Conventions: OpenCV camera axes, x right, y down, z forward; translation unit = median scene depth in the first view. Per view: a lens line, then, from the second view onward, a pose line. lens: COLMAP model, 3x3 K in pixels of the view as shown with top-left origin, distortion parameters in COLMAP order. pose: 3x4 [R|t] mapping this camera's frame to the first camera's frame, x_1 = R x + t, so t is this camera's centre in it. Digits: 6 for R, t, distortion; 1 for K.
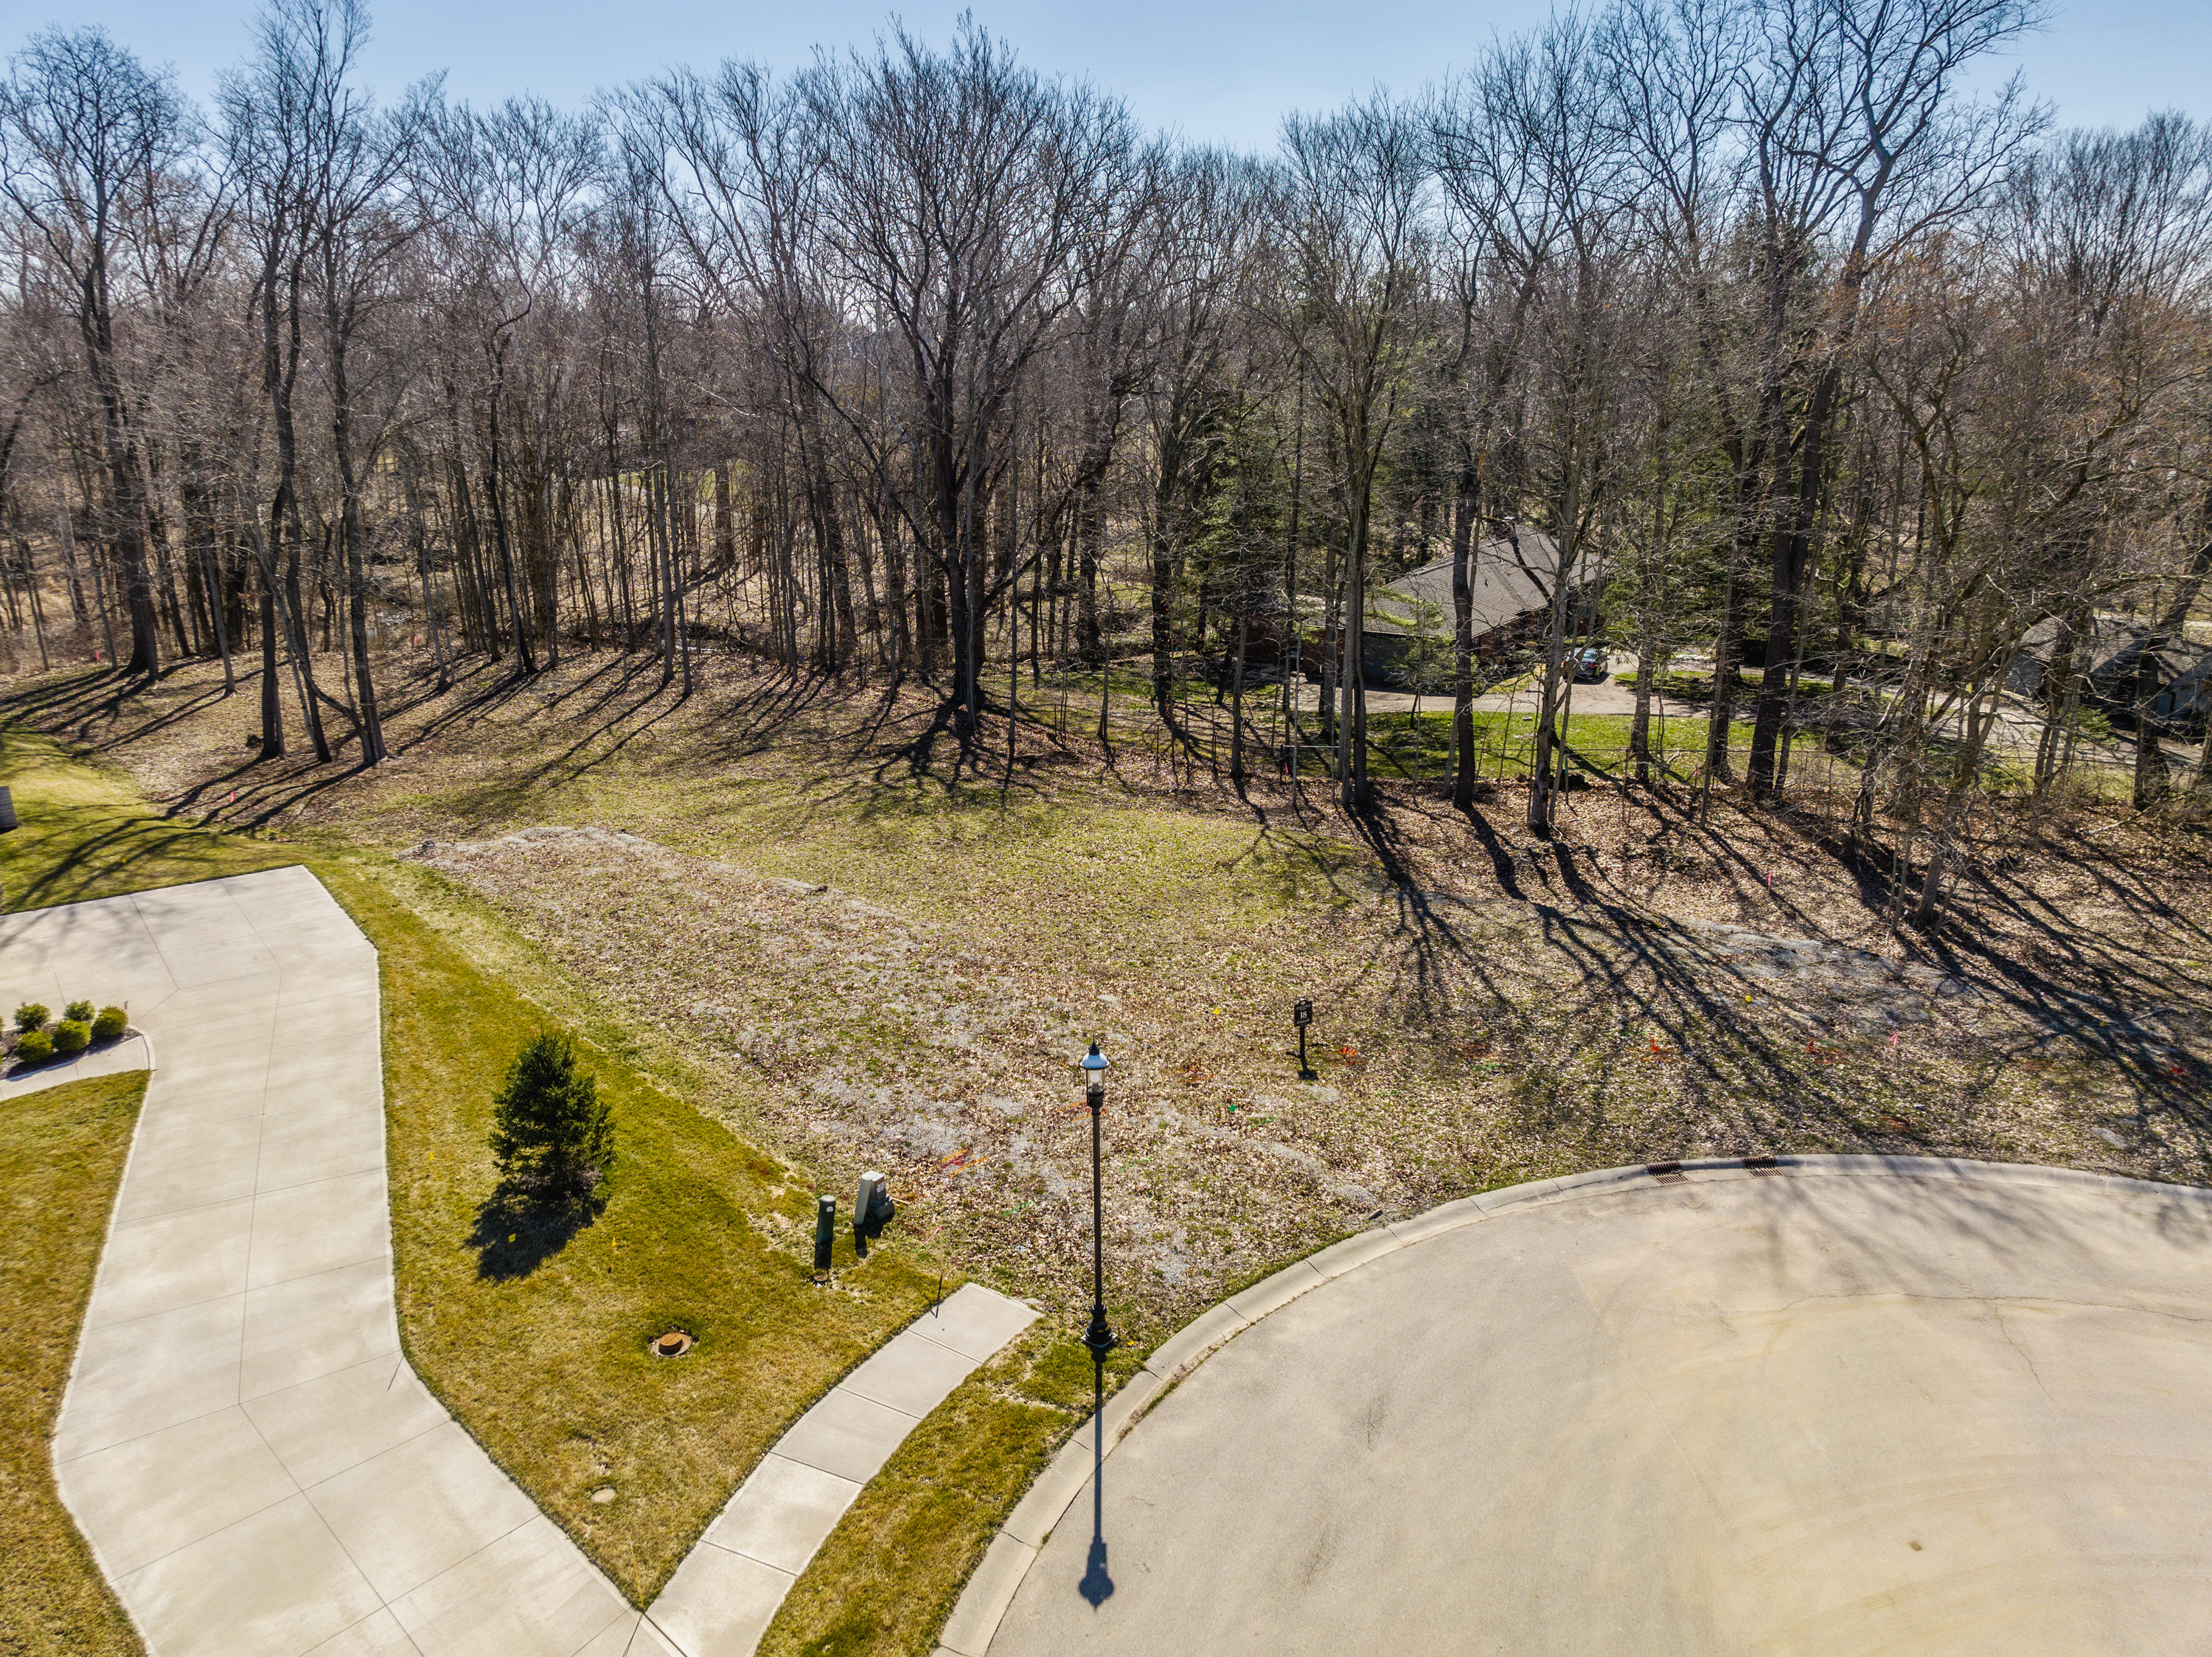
lens RADIAL K [[1564.5, 0, 1098.4], [0, 1564.5, 829.2], [0, 0, 1]] dist [-0.040429, -0.002828]
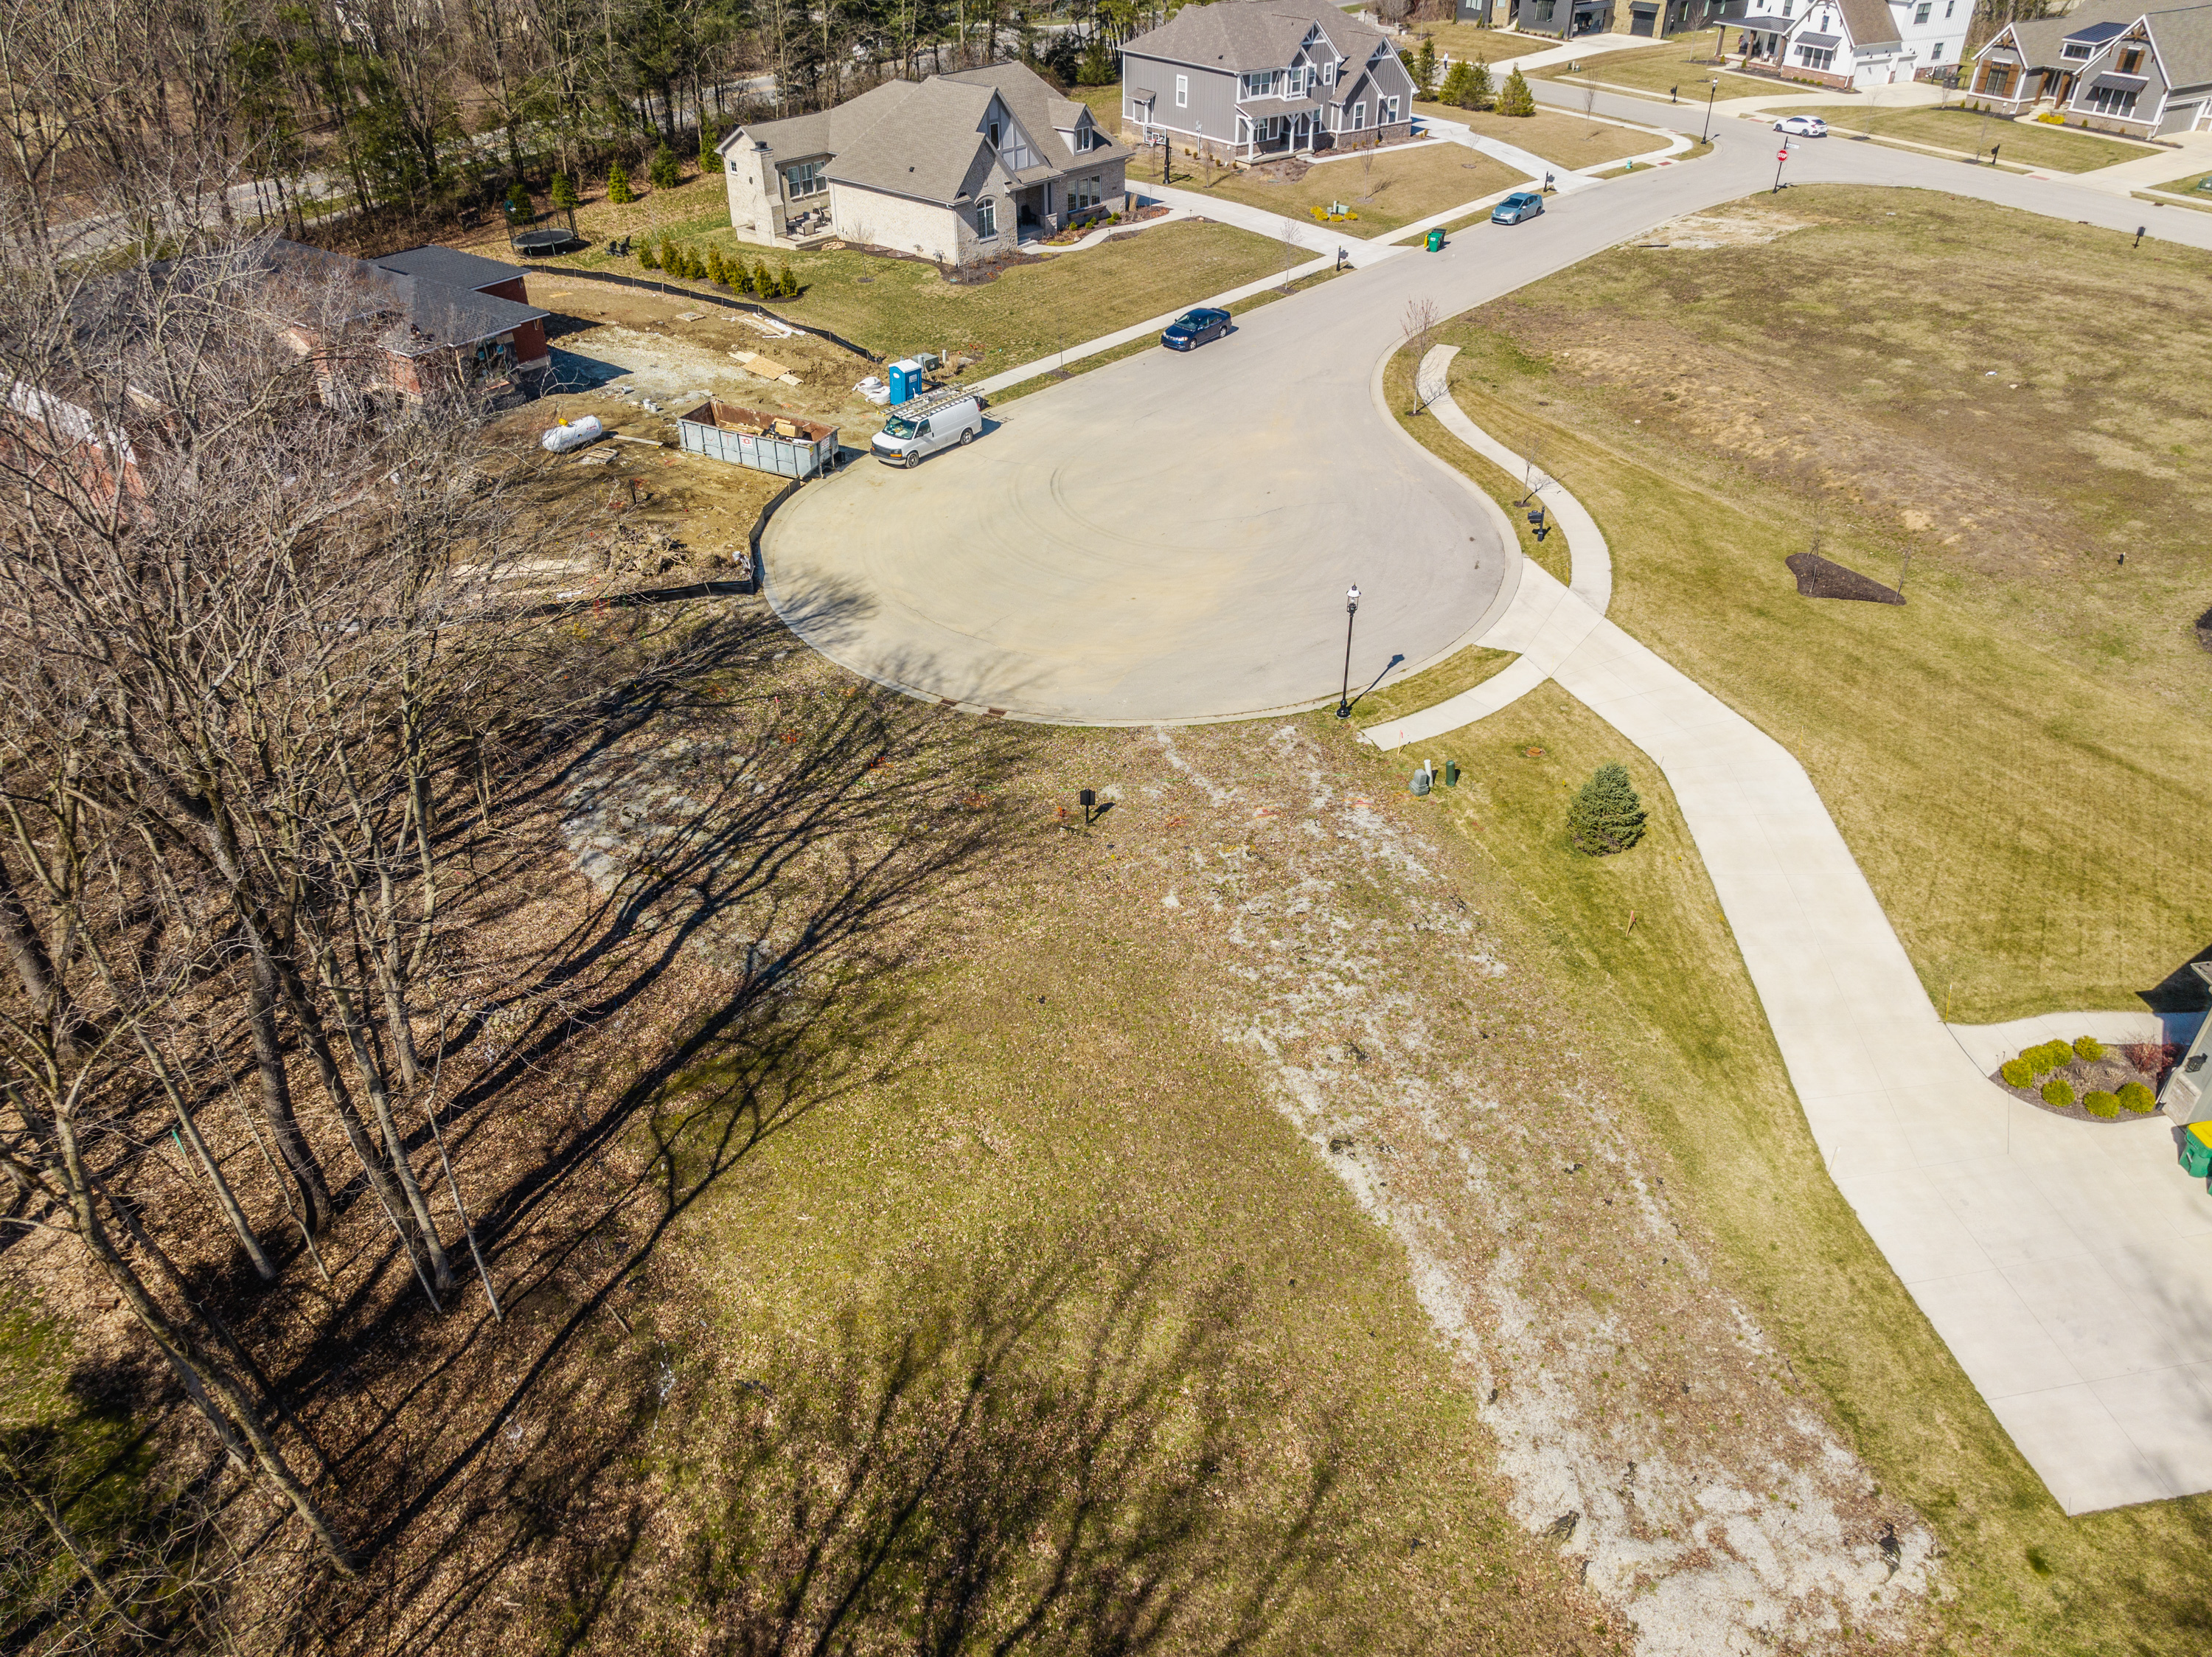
lens RADIAL K [[1558.1, 0, 1103.1], [0, 1558.1, 818.9], [0, 0, 1]] dist [-0.037782, 0.004278]
pose [[-0.874989, -0.263053, 0.406445, -0.369498], [0.158250, 0.638003, 0.753597, -0.754050], [-0.457549, 0.723709, -0.516617, 1.395538]]
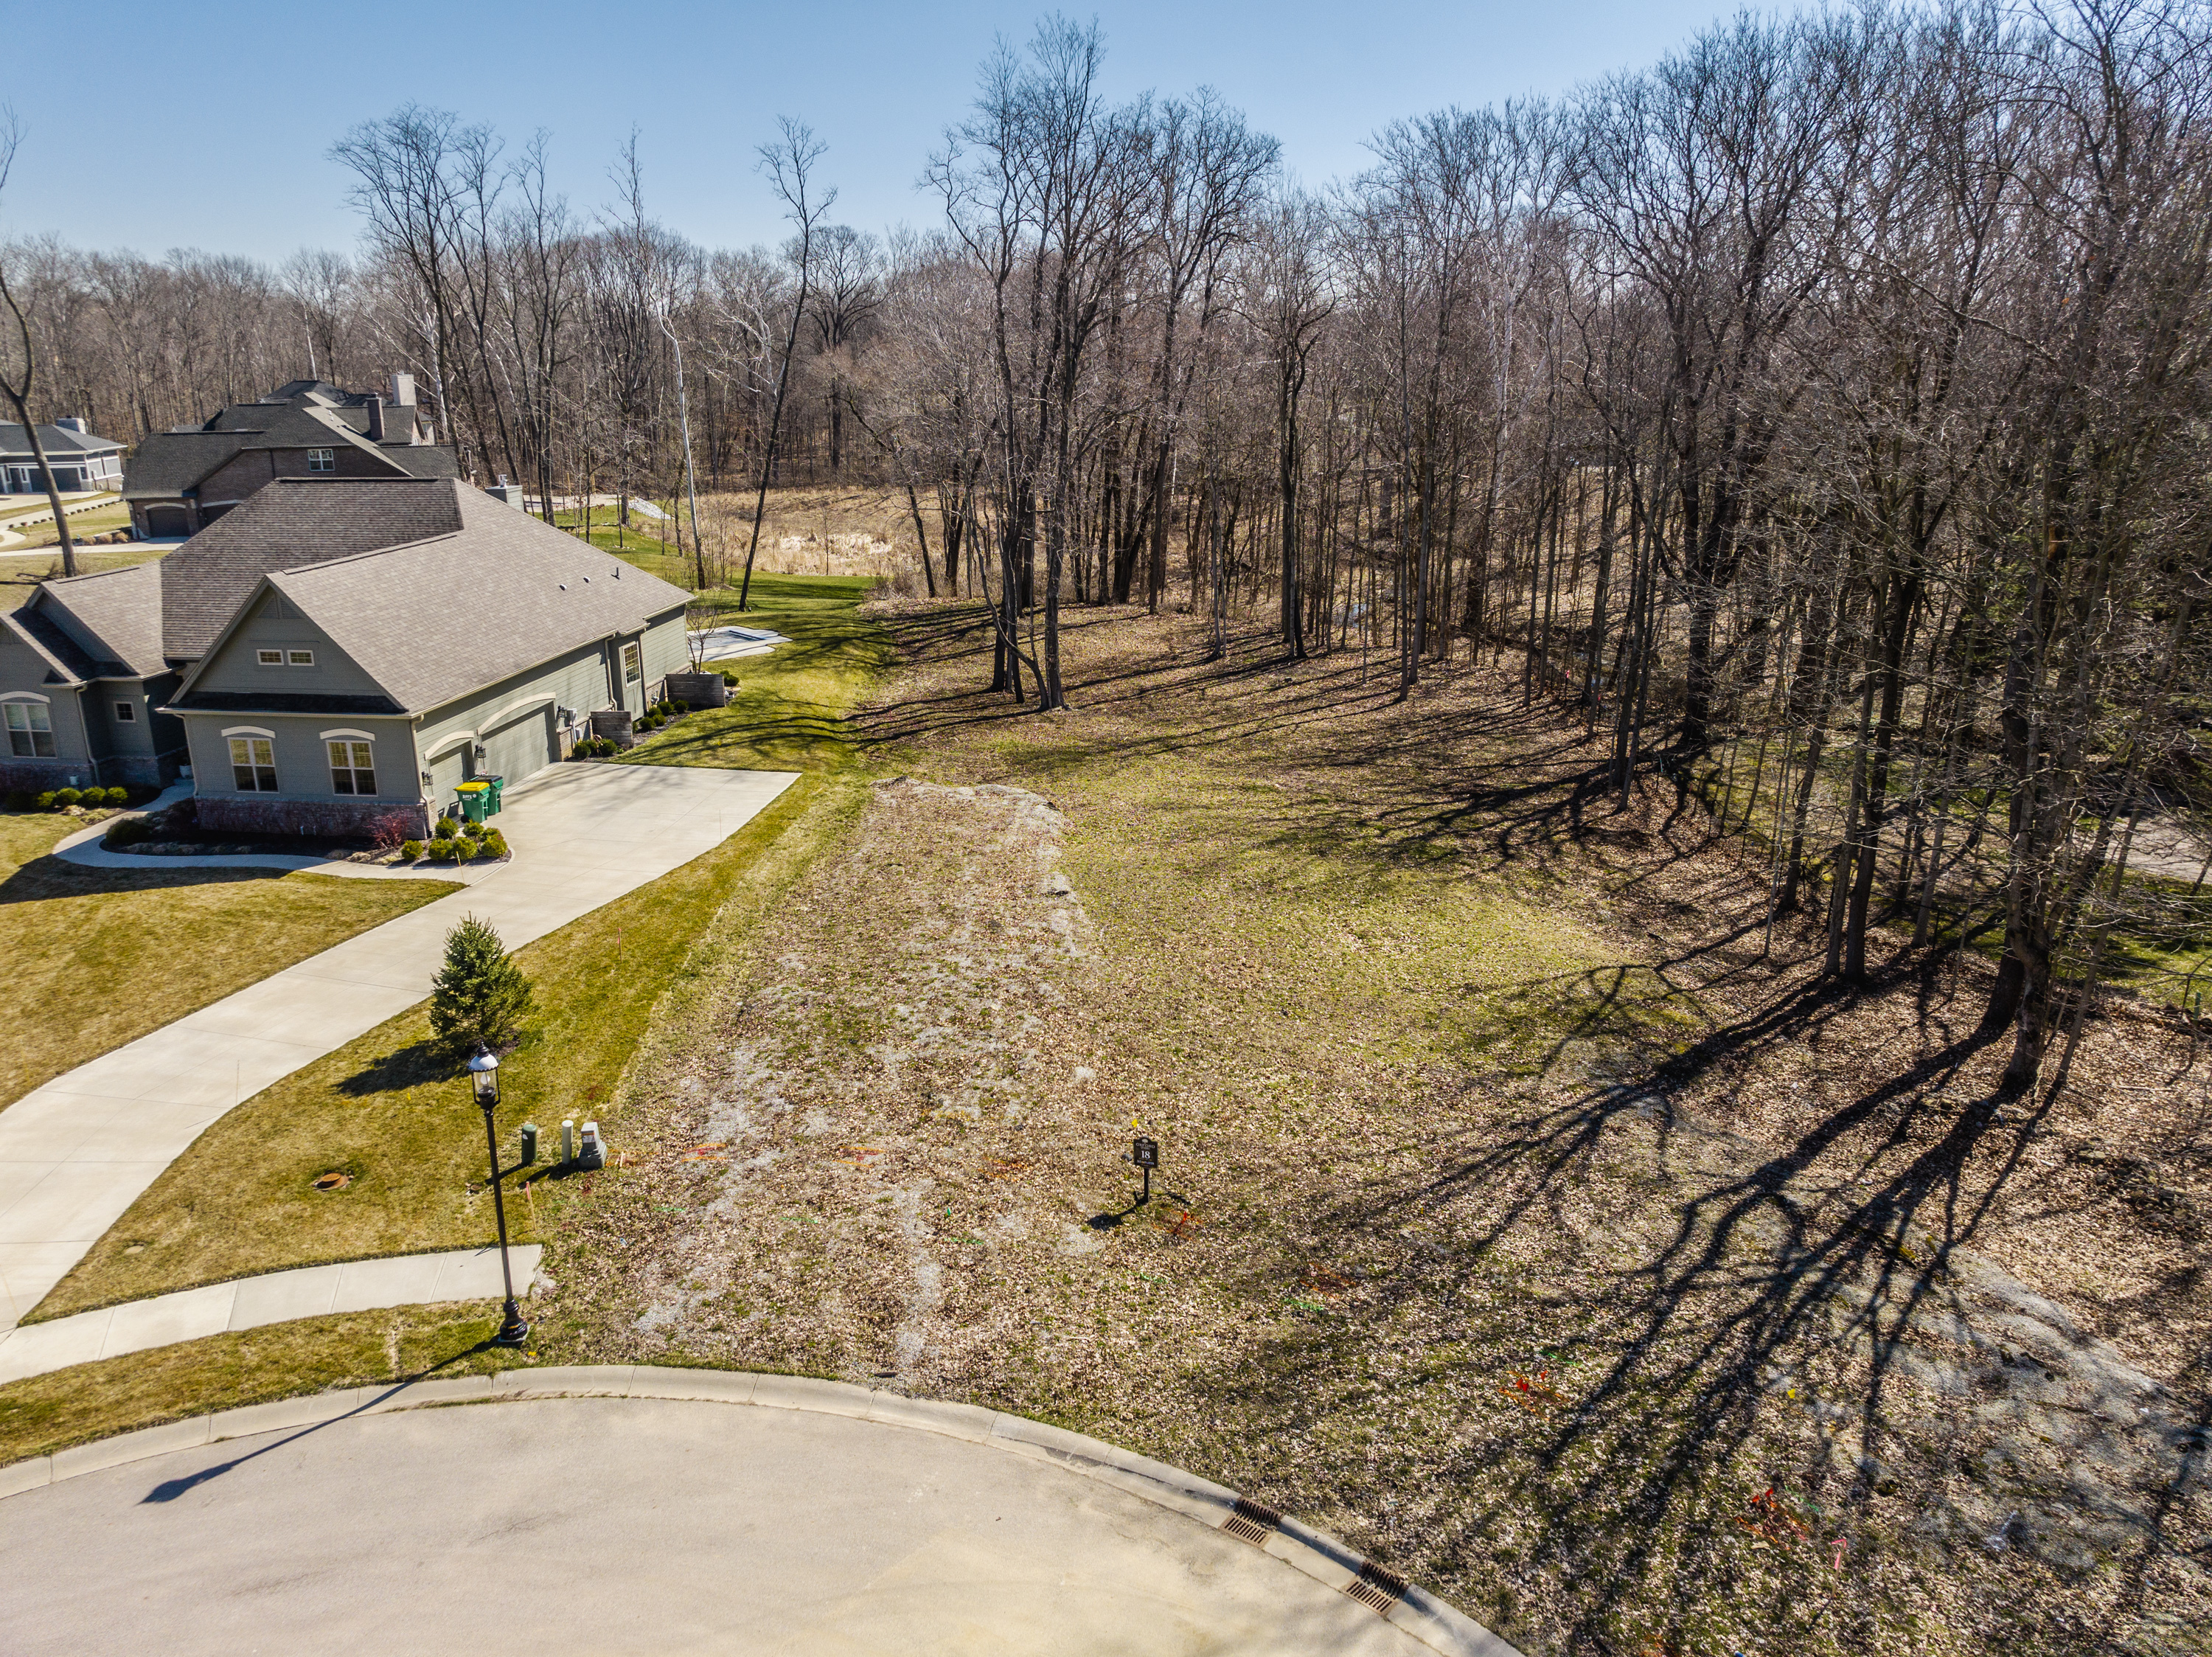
lens RADIAL K [[1569.5, 0, 1099.1], [0, 1569.5, 805.3], [0, 0, 1]] dist [-0.038027, 0.007839]
pose [[0.710433, 0.203964, -0.673560, 0.514597], [-0.212505, 0.974579, 0.070979, -0.095062], [0.670914, 0.092709, 0.735717, 0.276860]]
